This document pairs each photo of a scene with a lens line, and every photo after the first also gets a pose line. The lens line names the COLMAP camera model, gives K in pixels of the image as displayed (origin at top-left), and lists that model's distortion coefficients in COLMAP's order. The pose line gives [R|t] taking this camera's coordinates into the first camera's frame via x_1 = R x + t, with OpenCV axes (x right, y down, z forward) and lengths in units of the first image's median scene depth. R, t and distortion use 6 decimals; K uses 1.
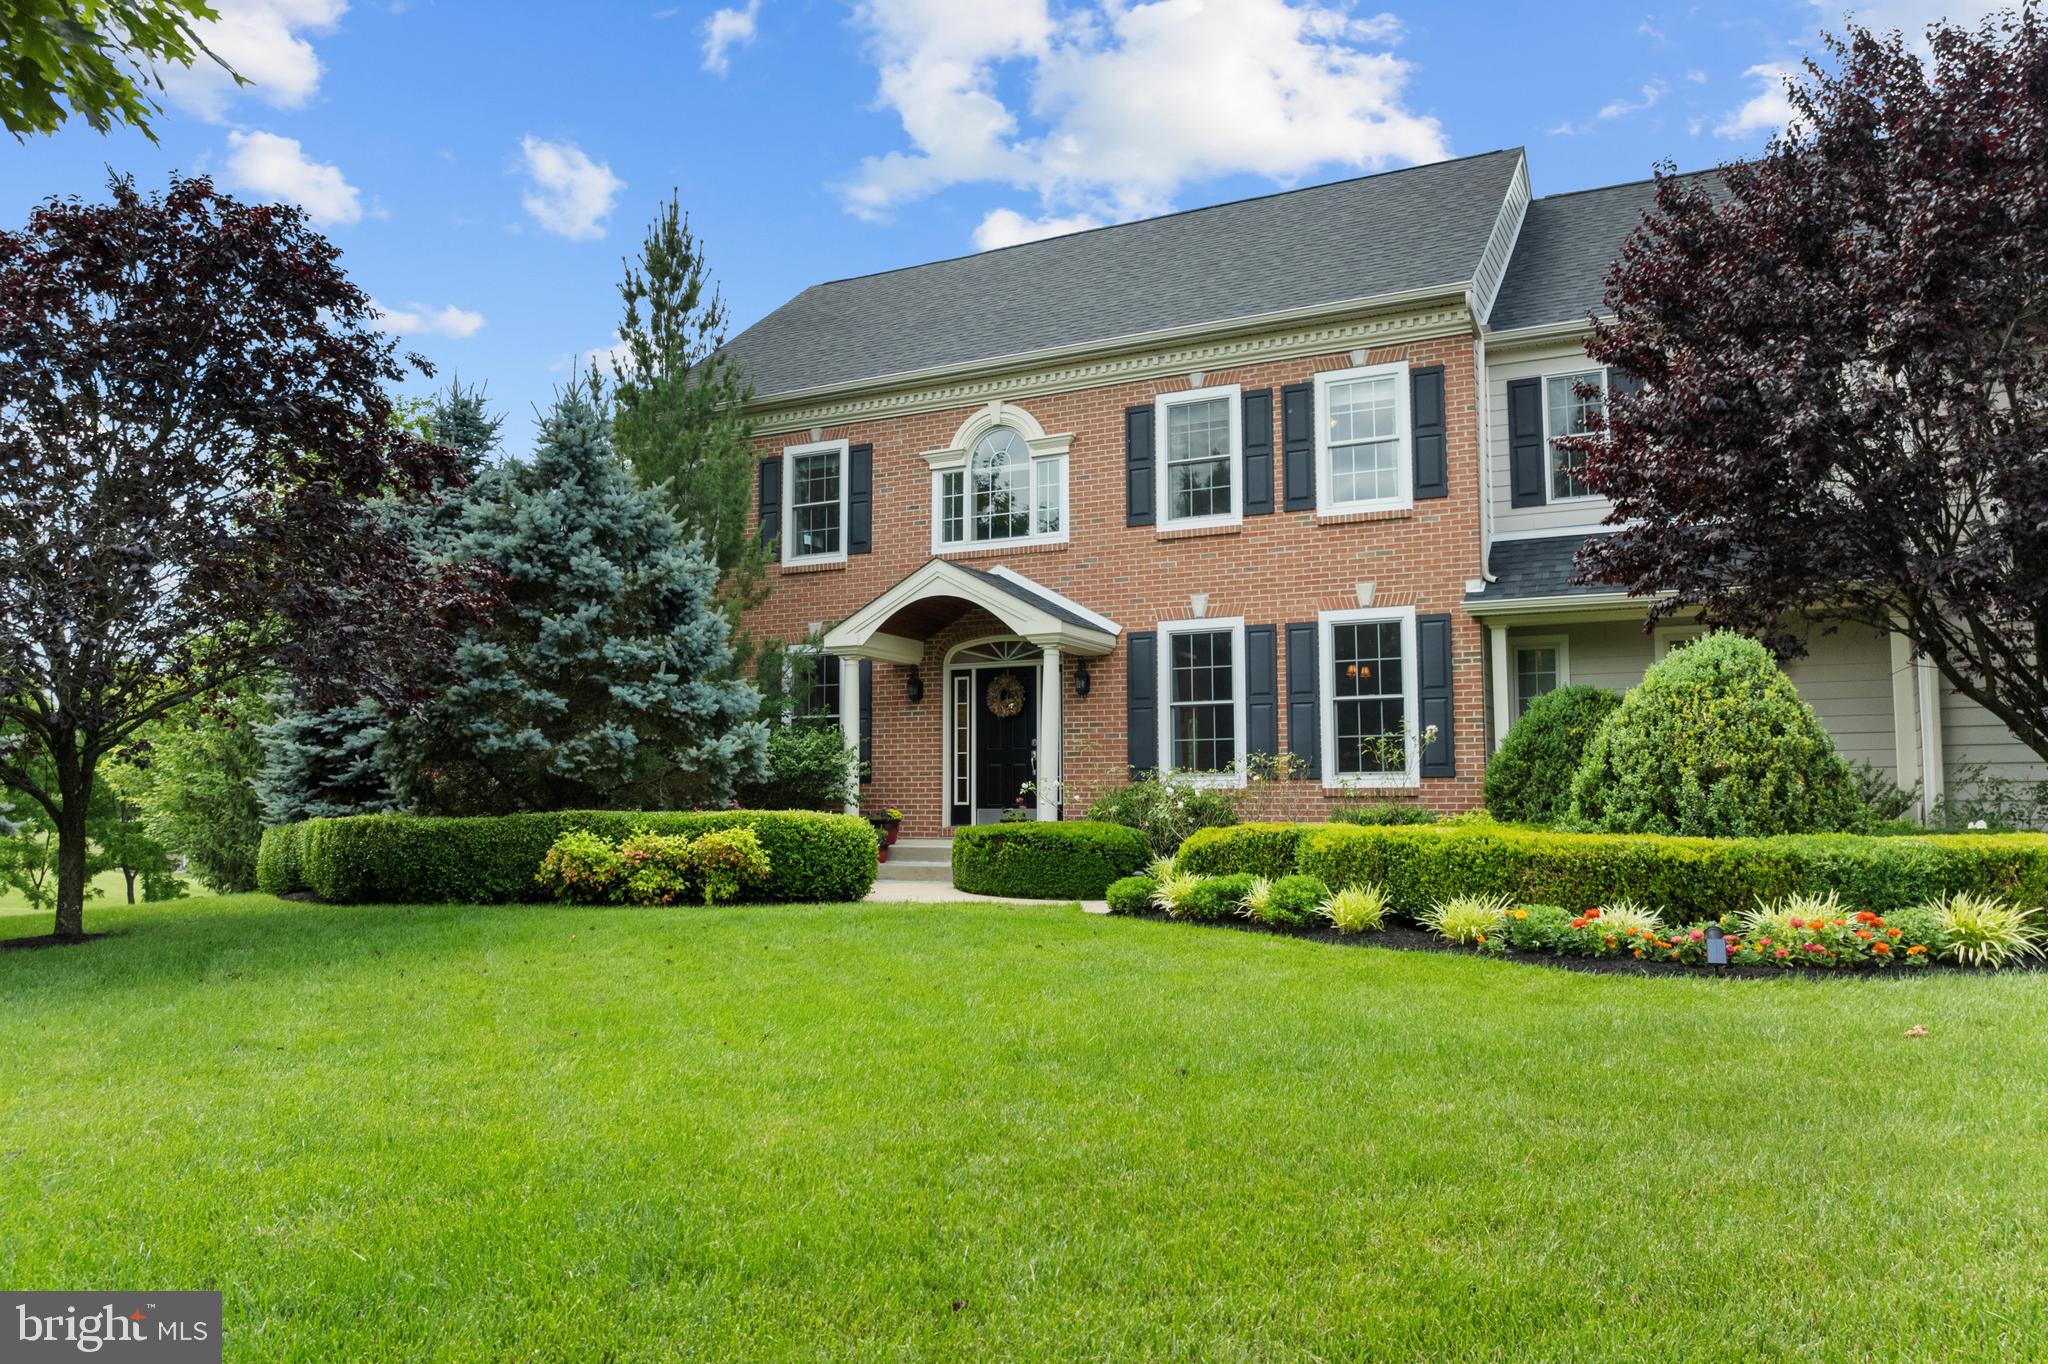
lens RADIAL K [[1439.2, 0, 1035.4], [0, 1439.2, 675.1], [0, 0, 1]] dist [-0.001415, -0.065724]
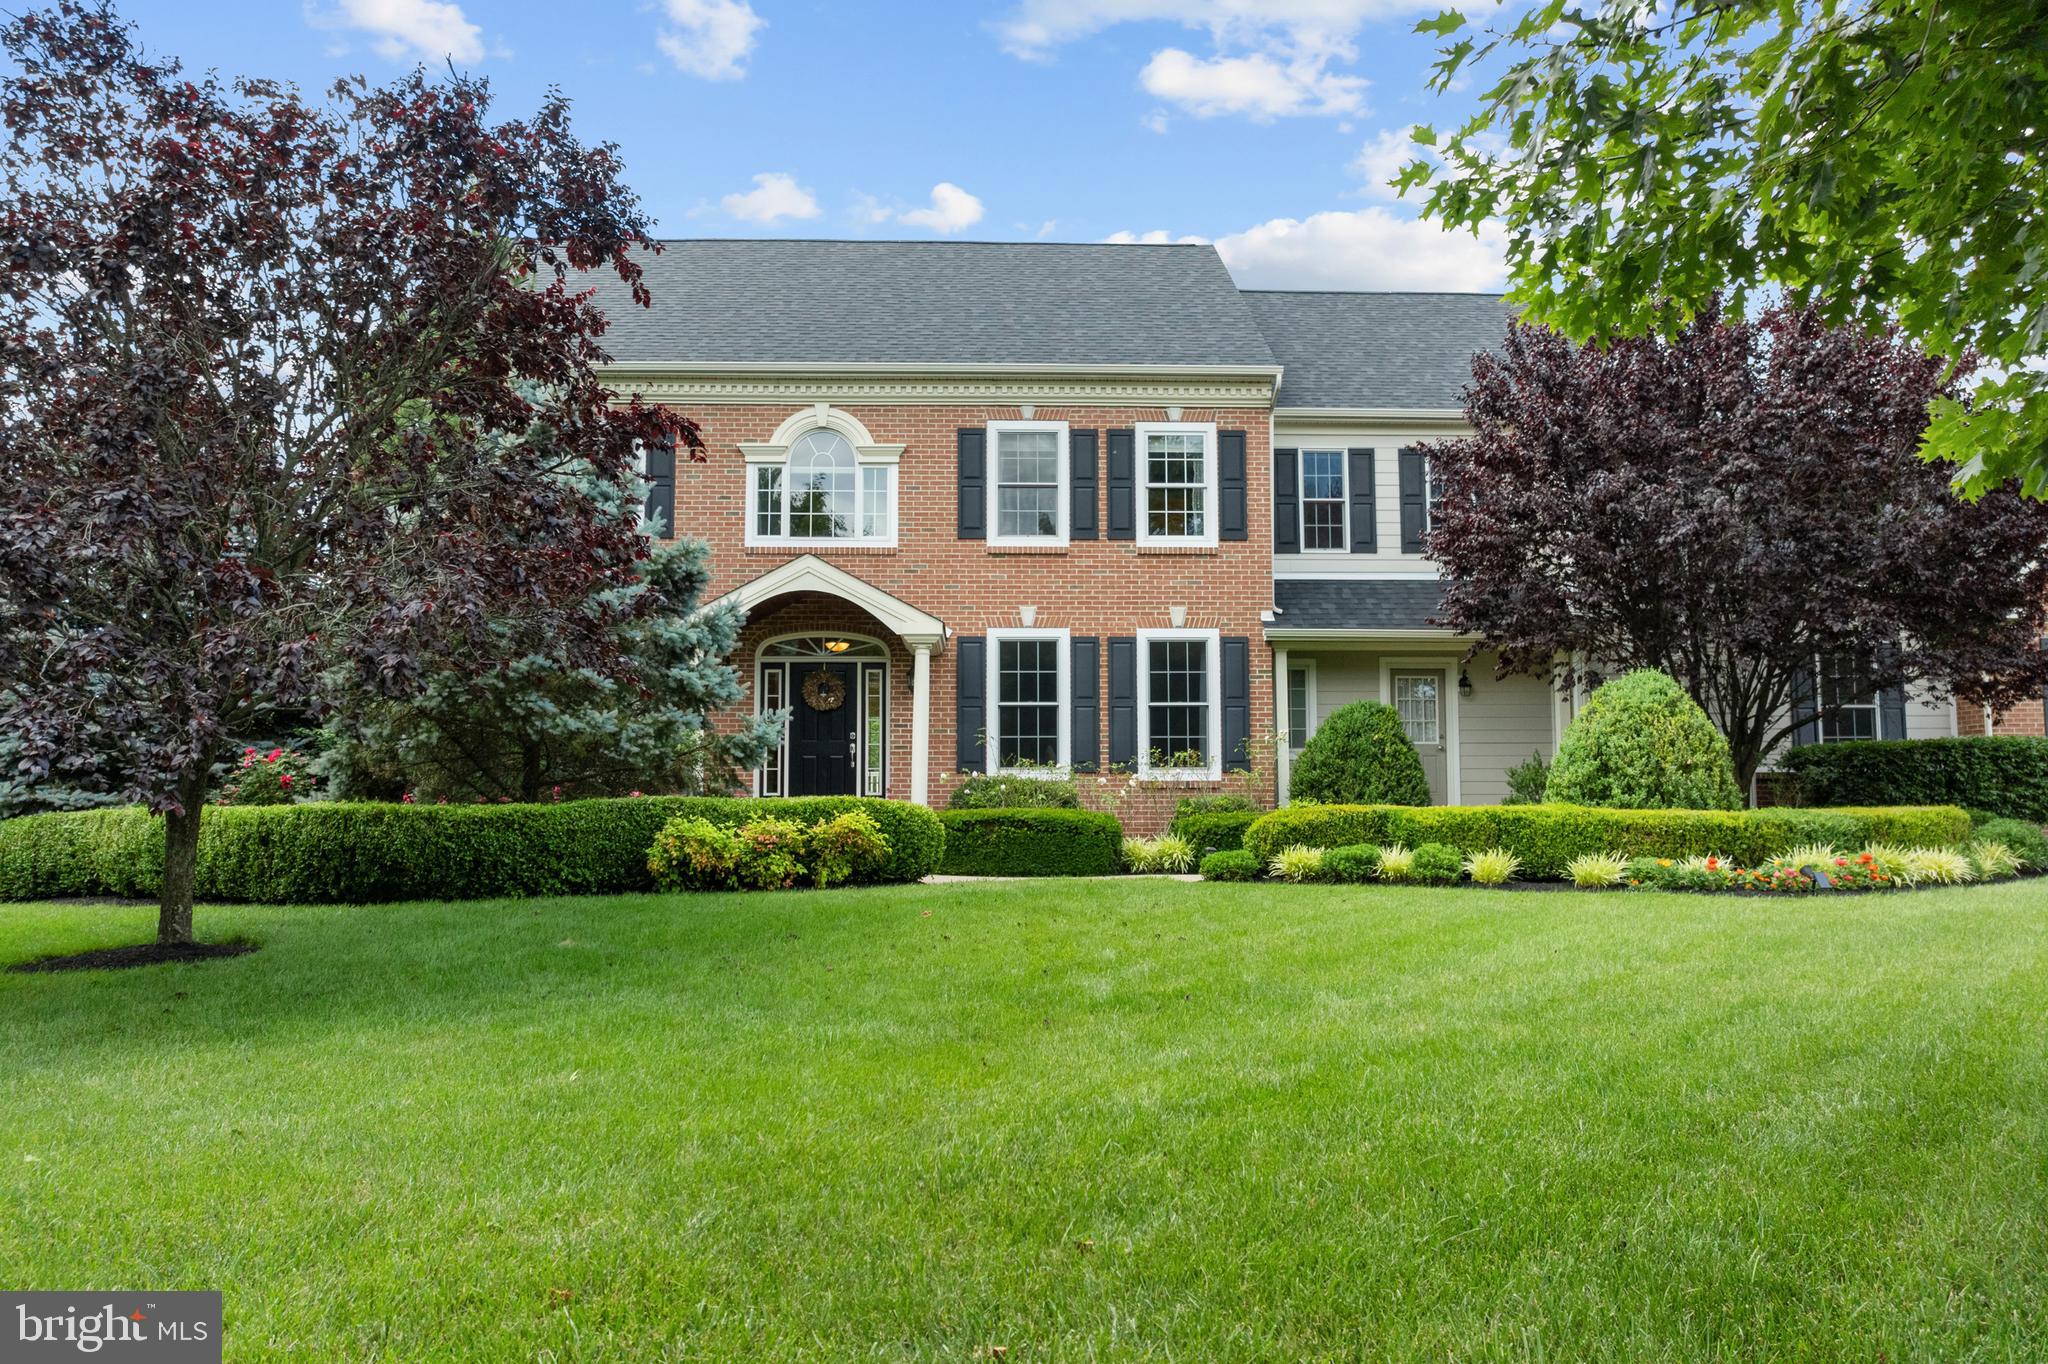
lens RADIAL K [[1439.2, 0, 1035.4], [0, 1439.2, 675.1], [0, 0, 1]] dist [-0.001415, -0.065724]
pose [[0.873768, 0.043151, 0.484425, -0.433896], [-0.042392, 0.999023, -0.012525, 0.011287], [-0.484492, -0.009592, 0.874743, 0.027165]]
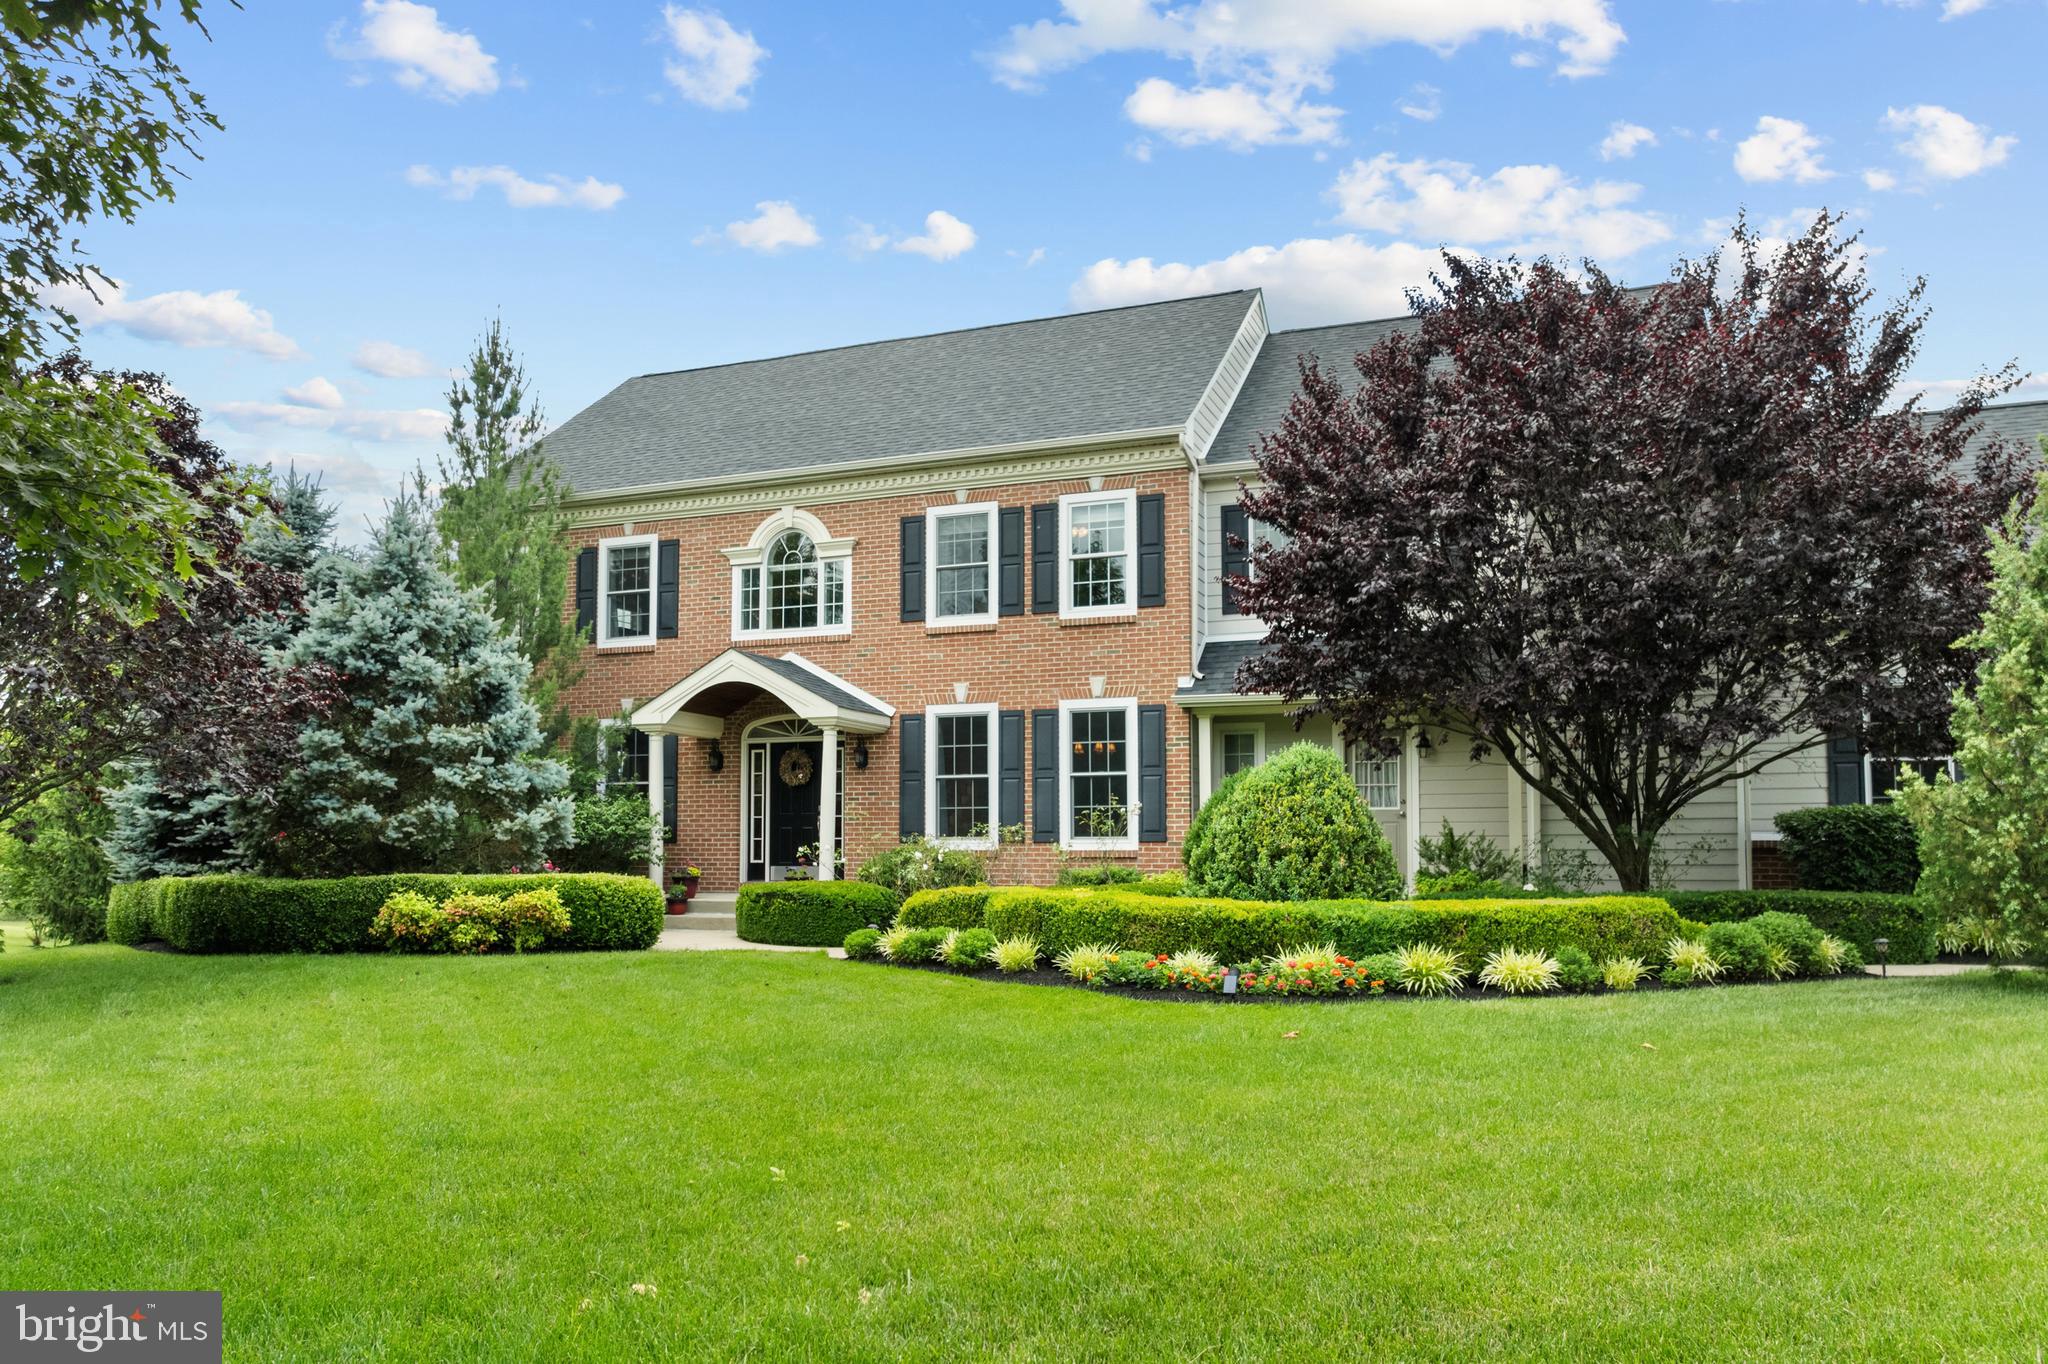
lens RADIAL K [[1438.5, 0, 1029.6], [0, 1438.5, 758.6], [0, 0, 1]] dist [-0.003719, -0.067109]
pose [[0.995132, 0.006197, 0.098354, 0.057477], [-0.009066, 0.999545, 0.028754, -0.030056], [-0.098131, -0.029505, 0.994736, -0.167705]]
